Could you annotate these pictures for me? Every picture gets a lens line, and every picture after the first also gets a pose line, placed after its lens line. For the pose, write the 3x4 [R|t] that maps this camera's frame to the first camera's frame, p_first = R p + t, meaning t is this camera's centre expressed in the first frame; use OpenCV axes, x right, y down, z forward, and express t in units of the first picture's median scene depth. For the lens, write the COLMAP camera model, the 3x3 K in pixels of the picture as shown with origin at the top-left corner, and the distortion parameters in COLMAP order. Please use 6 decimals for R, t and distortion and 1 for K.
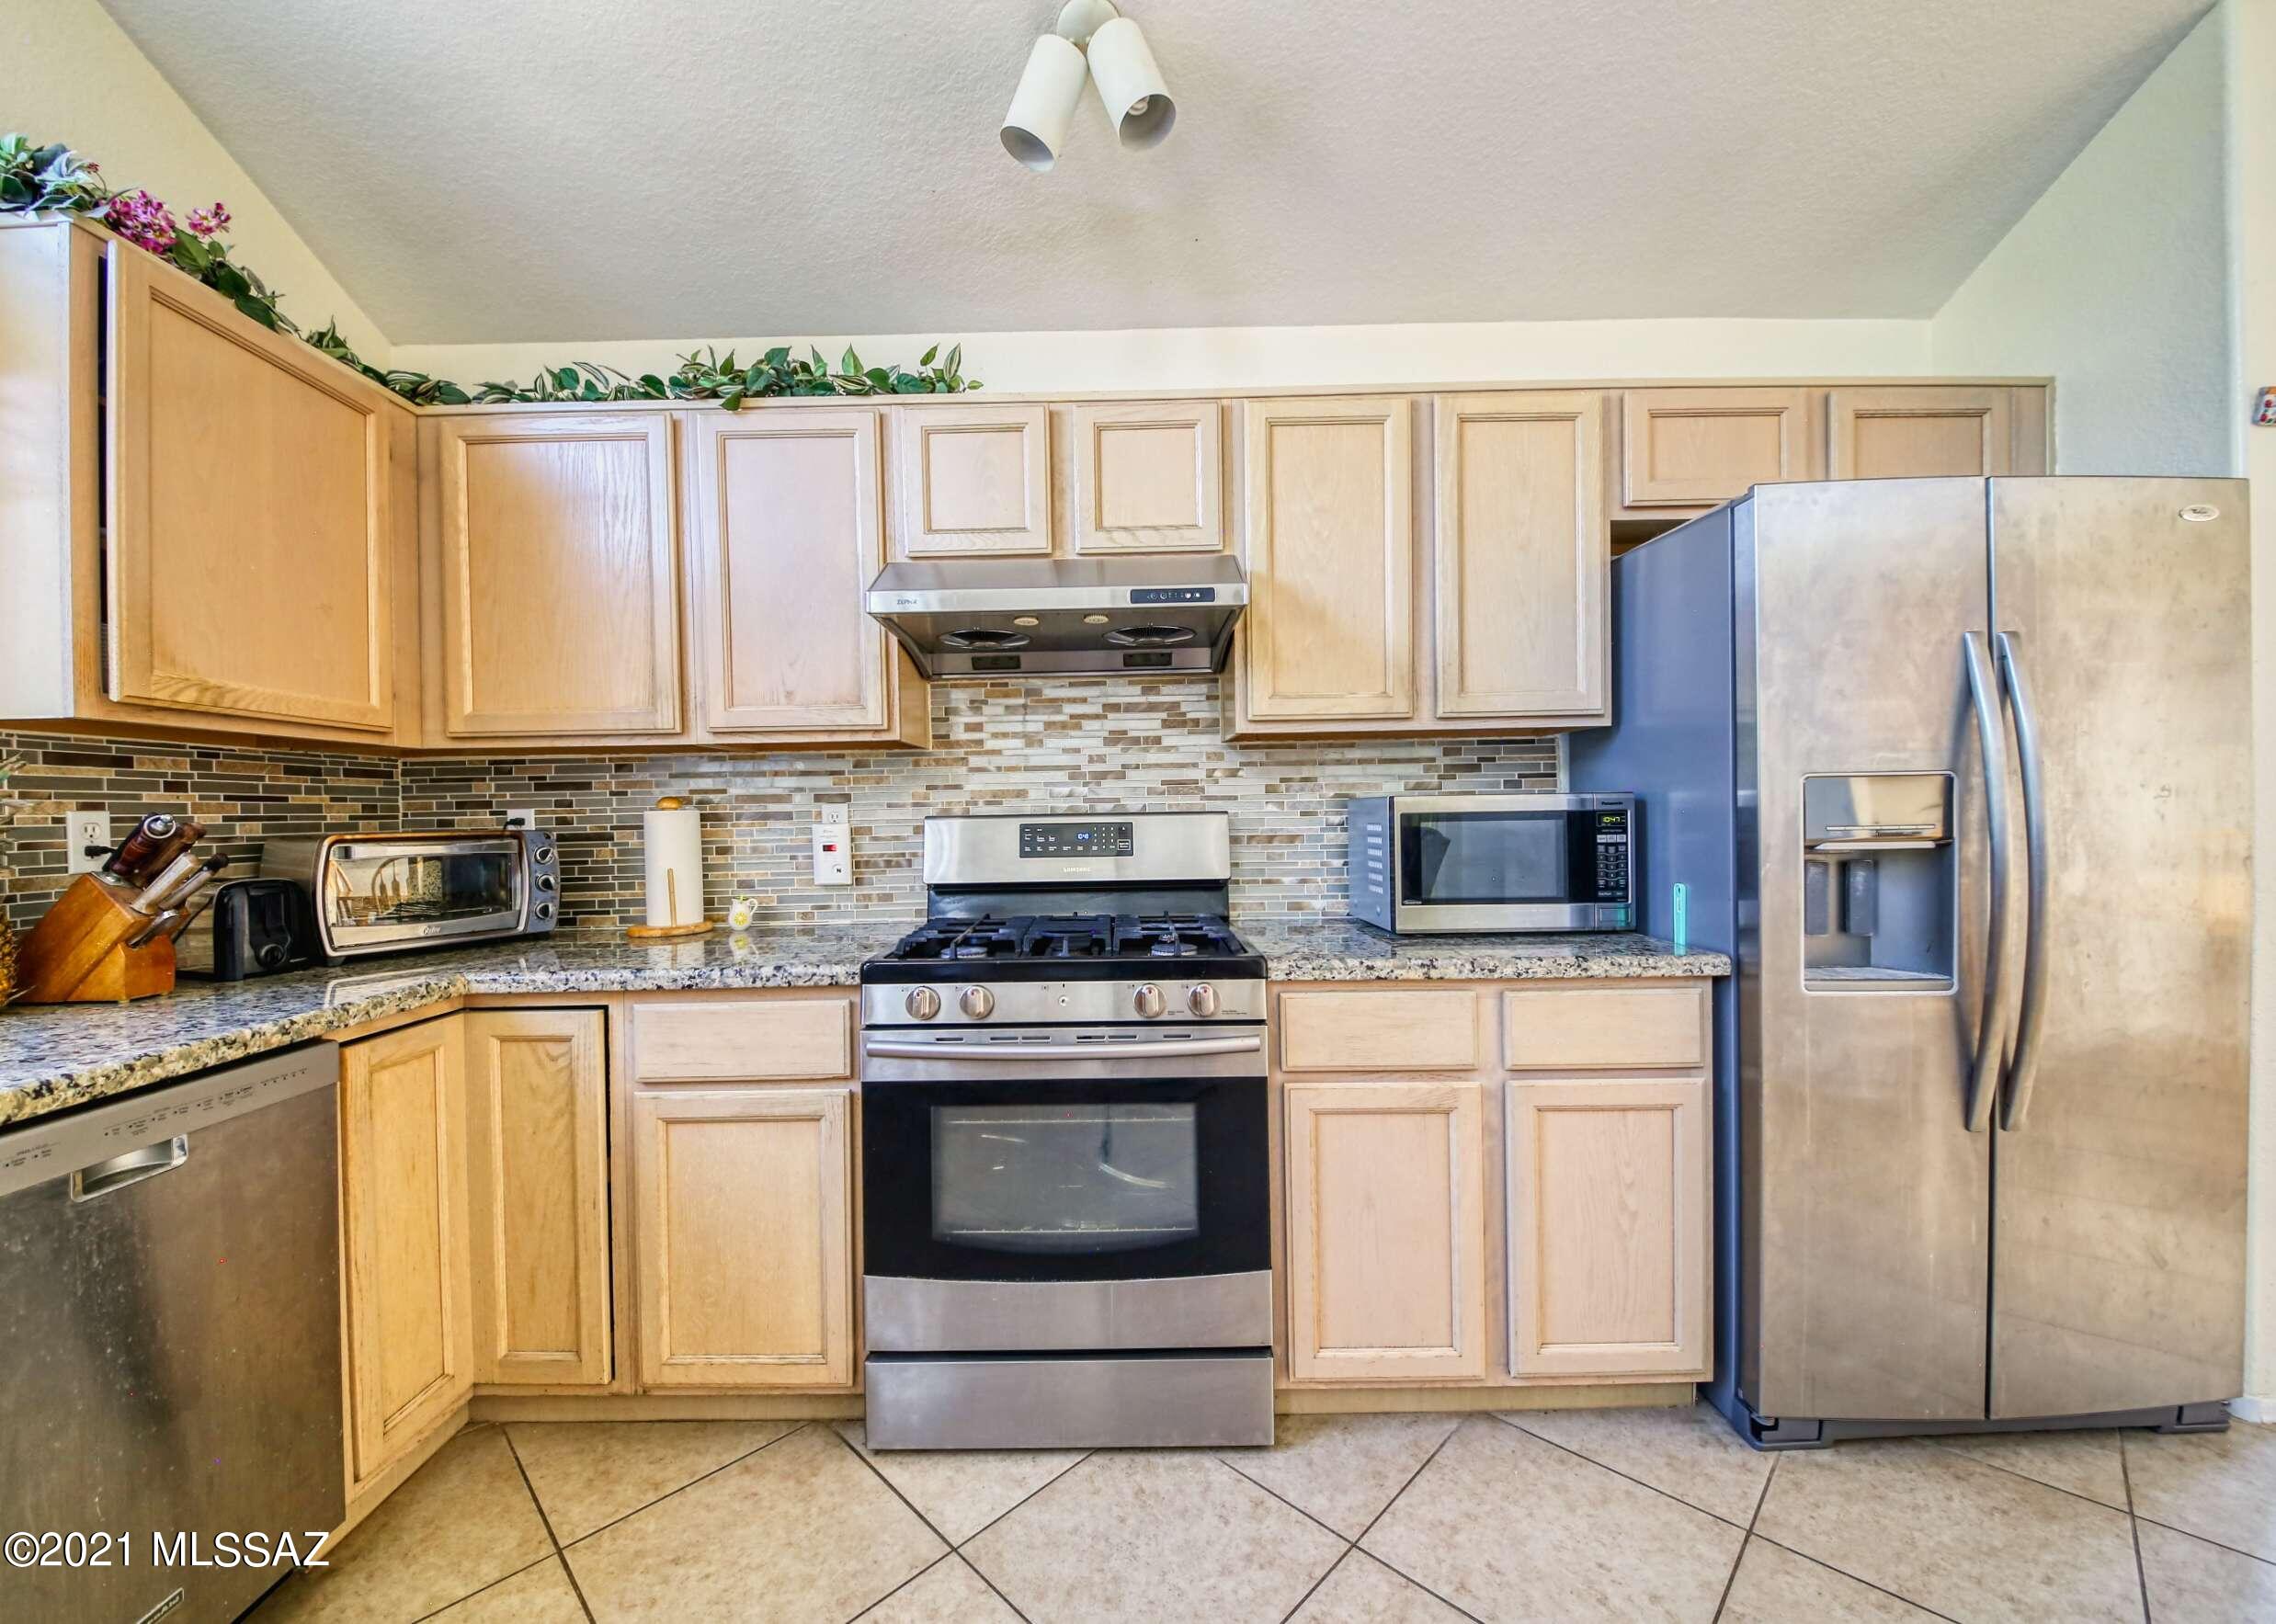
lens RADIAL K [[909.4, 0, 1134.3], [0, 909.4, 814.7], [0, 0, 1]] dist [0.002422, -0.002003]
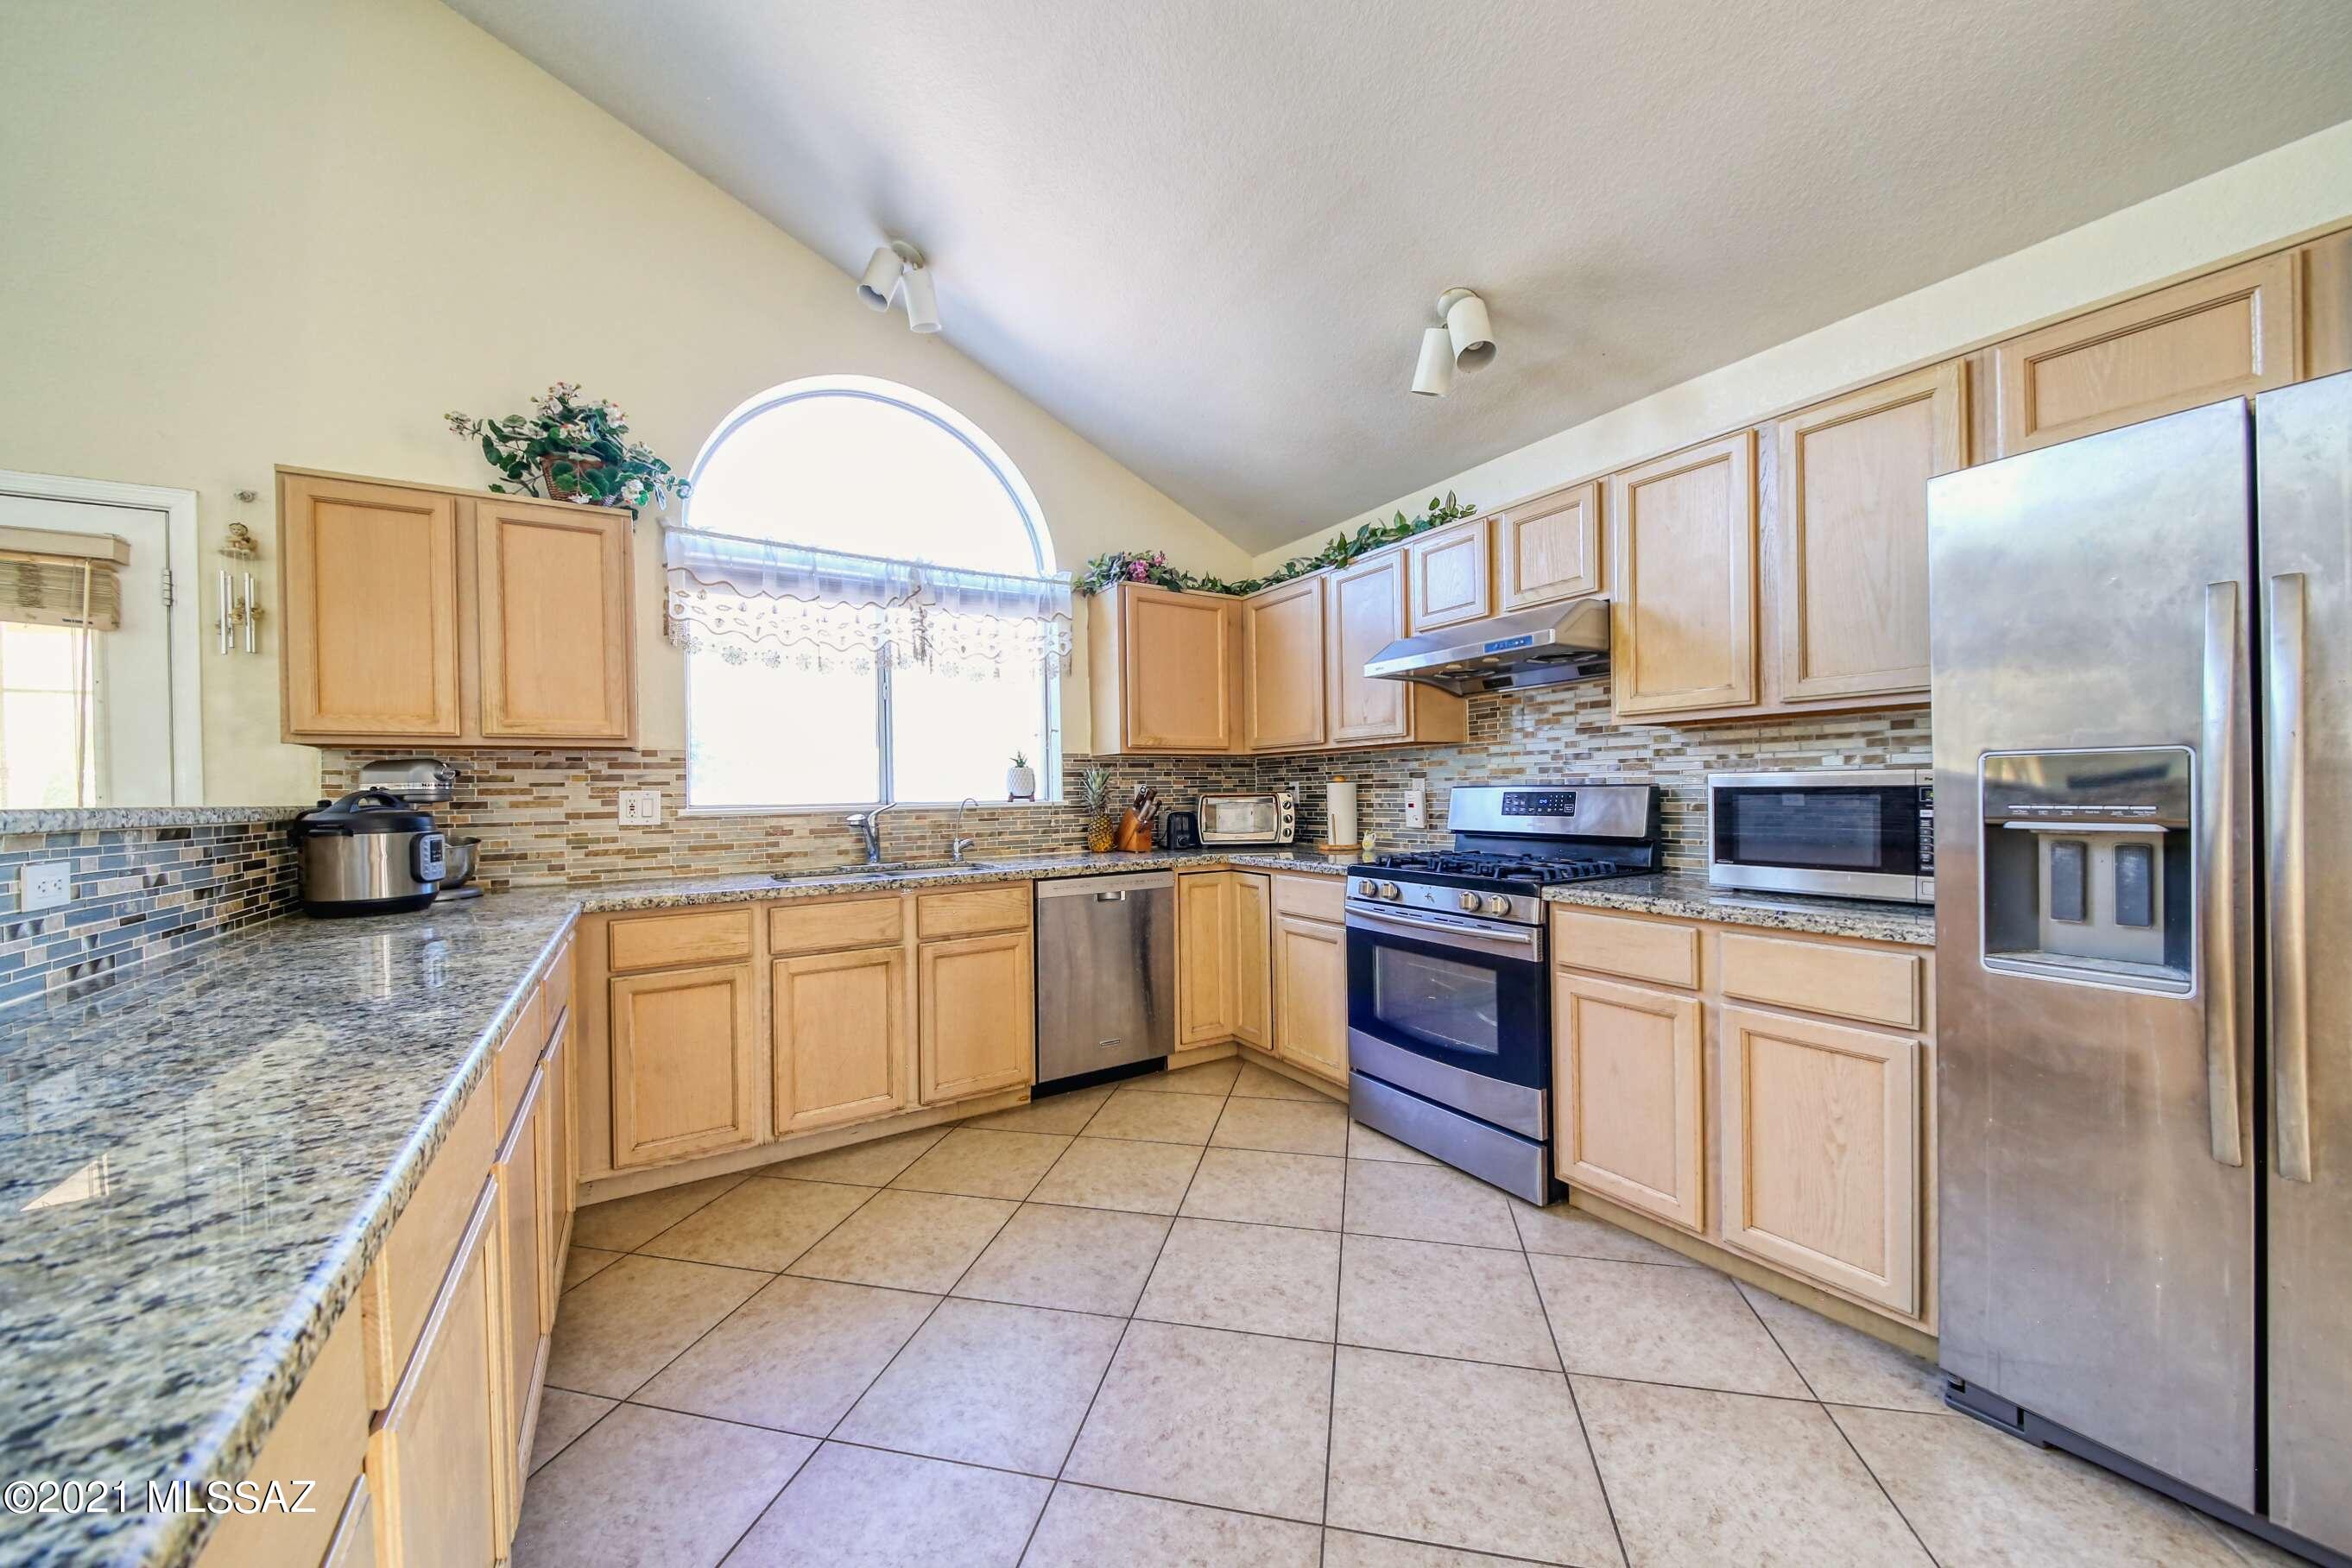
lens RADIAL K [[879.5, 0, 1186.9], [0, 879.5, 782.5], [0, 0, 1]] dist [0.017977, -0.000382]
pose [[0.531936, 0.001808, -0.846783, 0.946842], [0.006629, 0.999958, 0.006299, -0.020368], [0.846759, -0.008964, 0.531902, -0.237162]]
